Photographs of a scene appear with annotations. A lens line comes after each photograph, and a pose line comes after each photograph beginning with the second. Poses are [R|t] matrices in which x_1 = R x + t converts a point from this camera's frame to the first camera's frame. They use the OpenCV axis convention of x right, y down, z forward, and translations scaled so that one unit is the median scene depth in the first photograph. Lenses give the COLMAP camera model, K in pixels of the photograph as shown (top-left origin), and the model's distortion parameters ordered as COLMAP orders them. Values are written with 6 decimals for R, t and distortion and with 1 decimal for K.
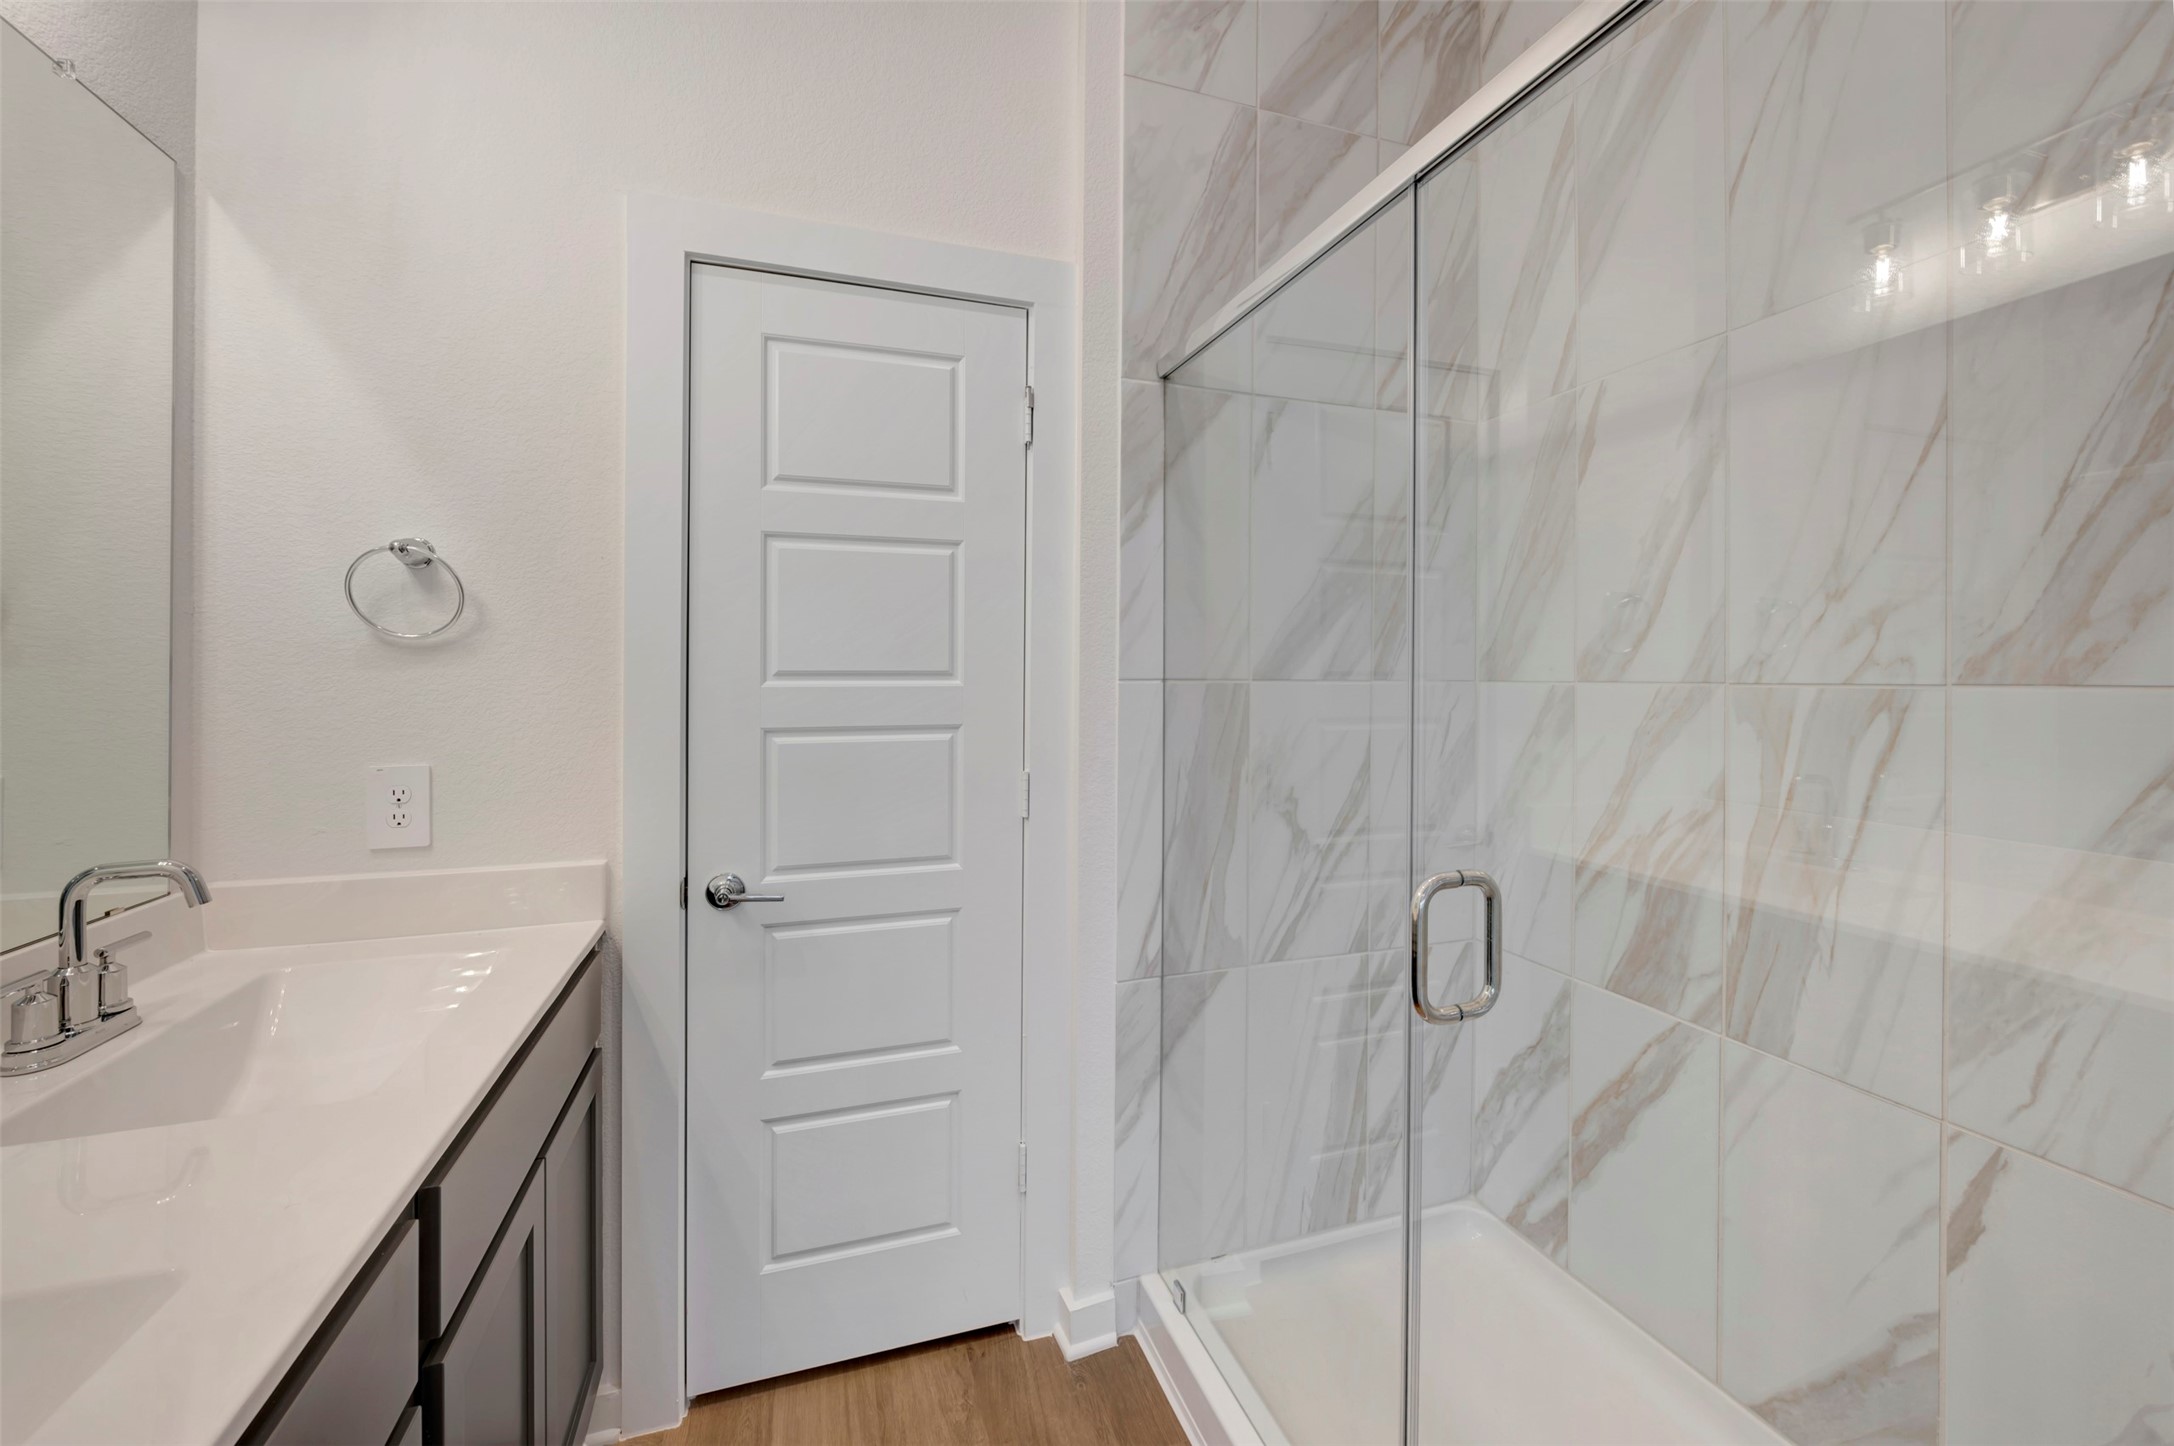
lens RADIAL K [[876.0, 0, 1088.3], [0, 876.0, 665.8], [0, 0, 1]] dist [-0.001952, -0.000060]
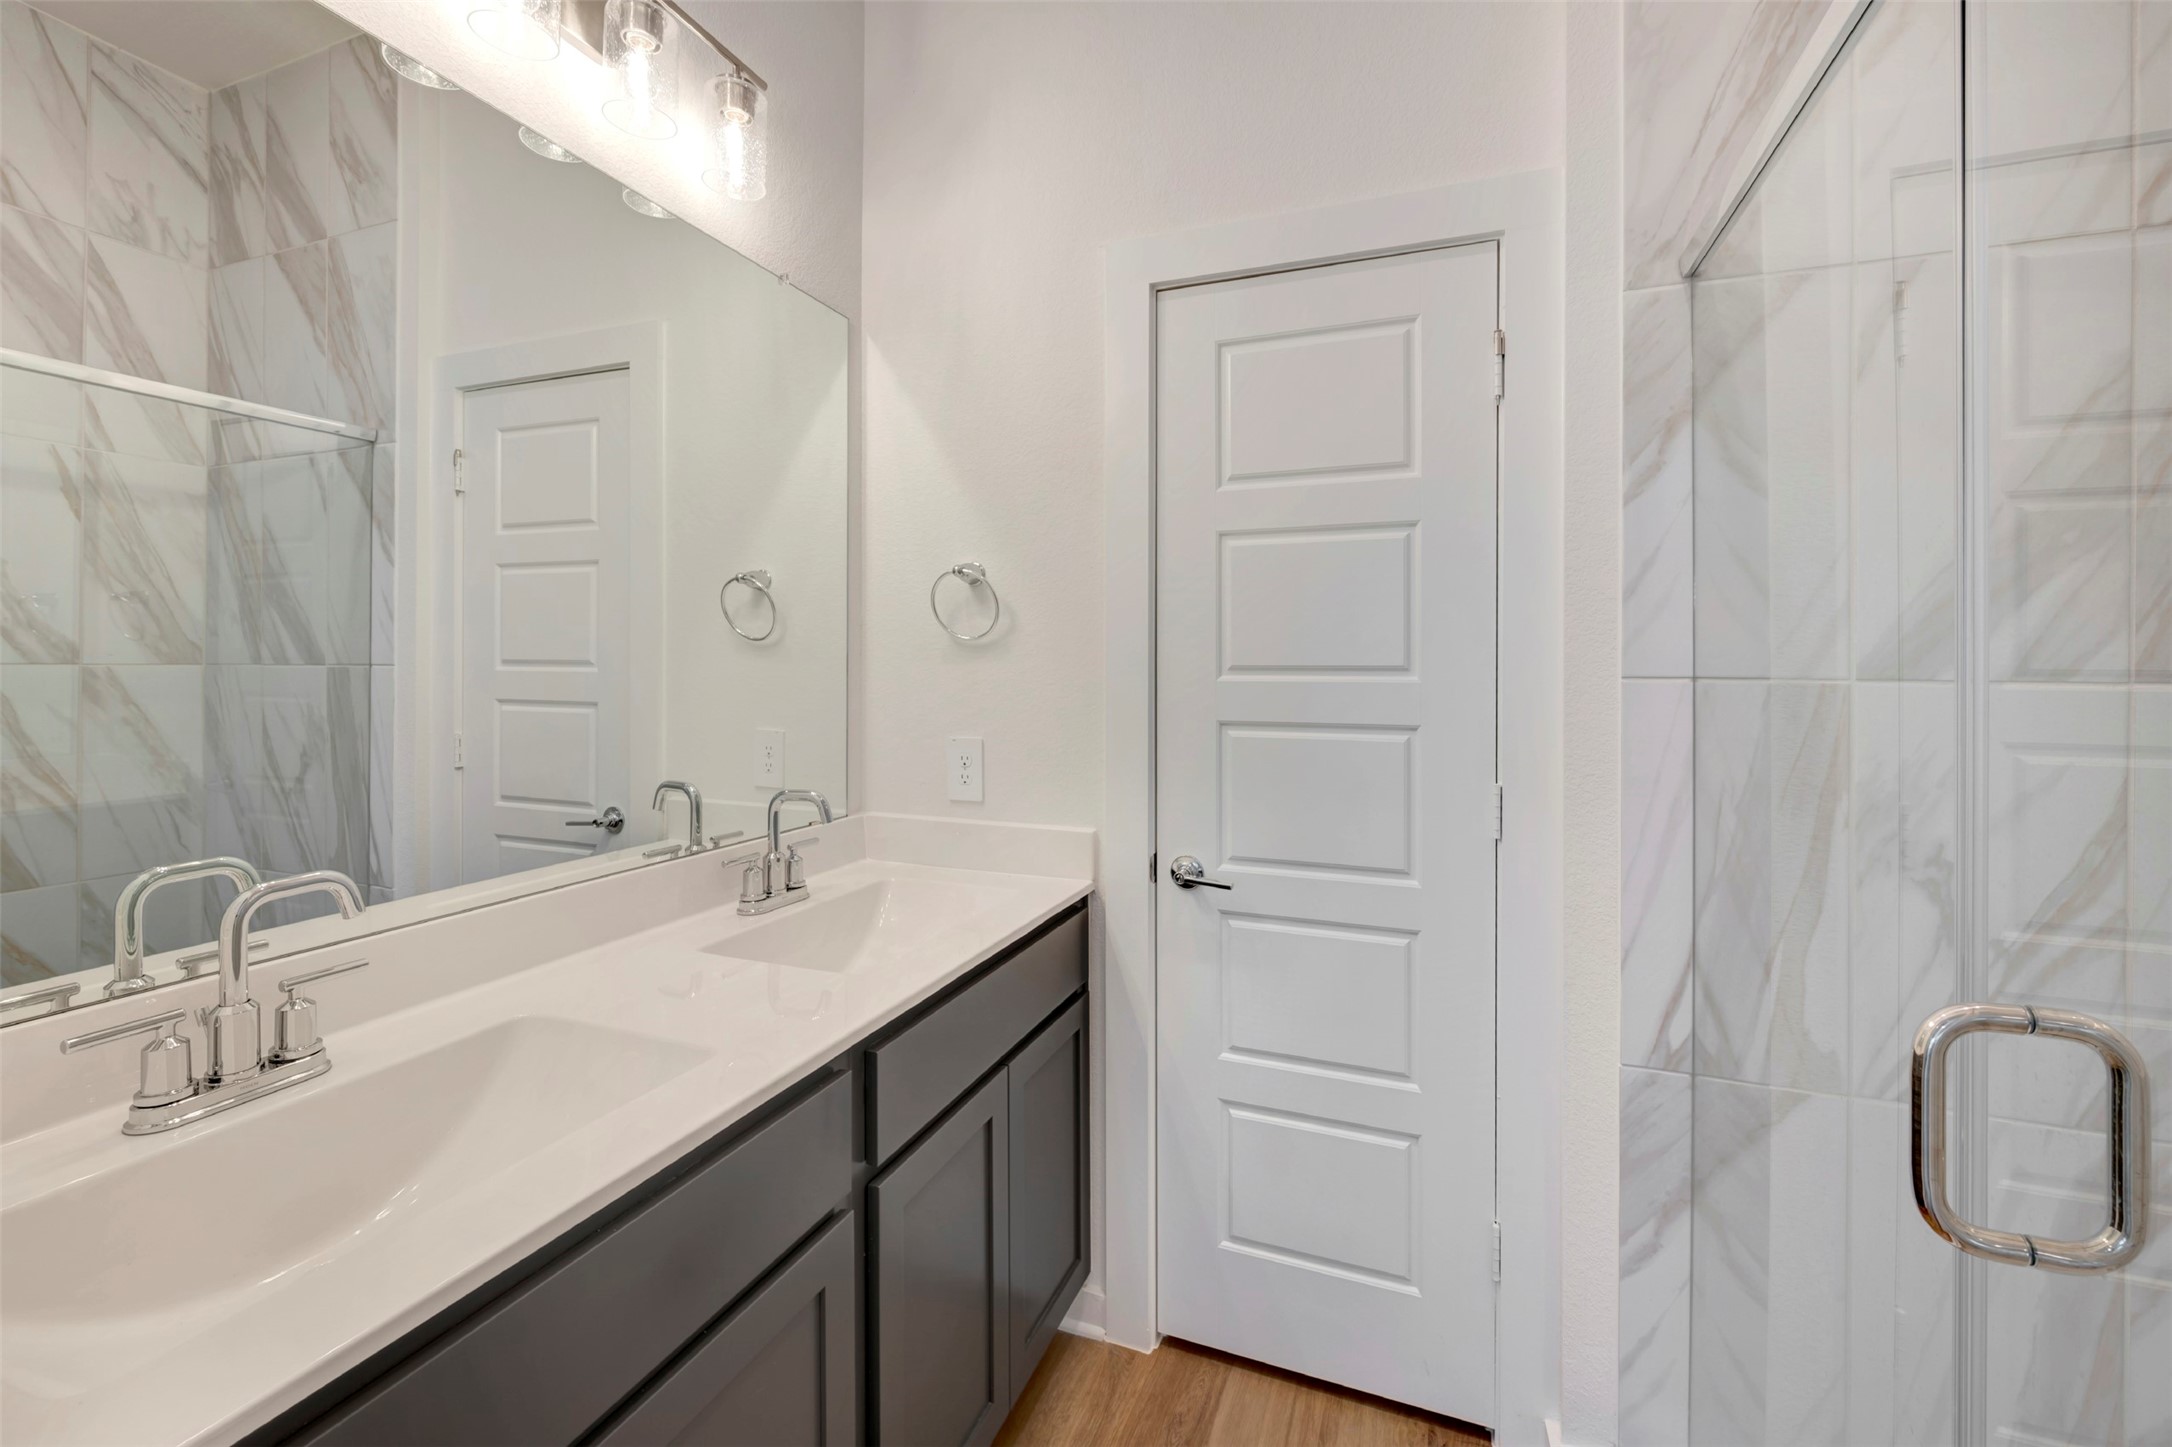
lens RADIAL K [[916.2, 0, 1133.2], [0, 916.2, 658.7], [0, 0, 1]] dist [-0.000388, -0.000850]
pose [[0.765037, -0.003164, -0.643978, 0.236491], [0.000888, 0.999992, -0.003859, 0.001728], [0.643985, 0.002380, 0.765034, 0.096805]]
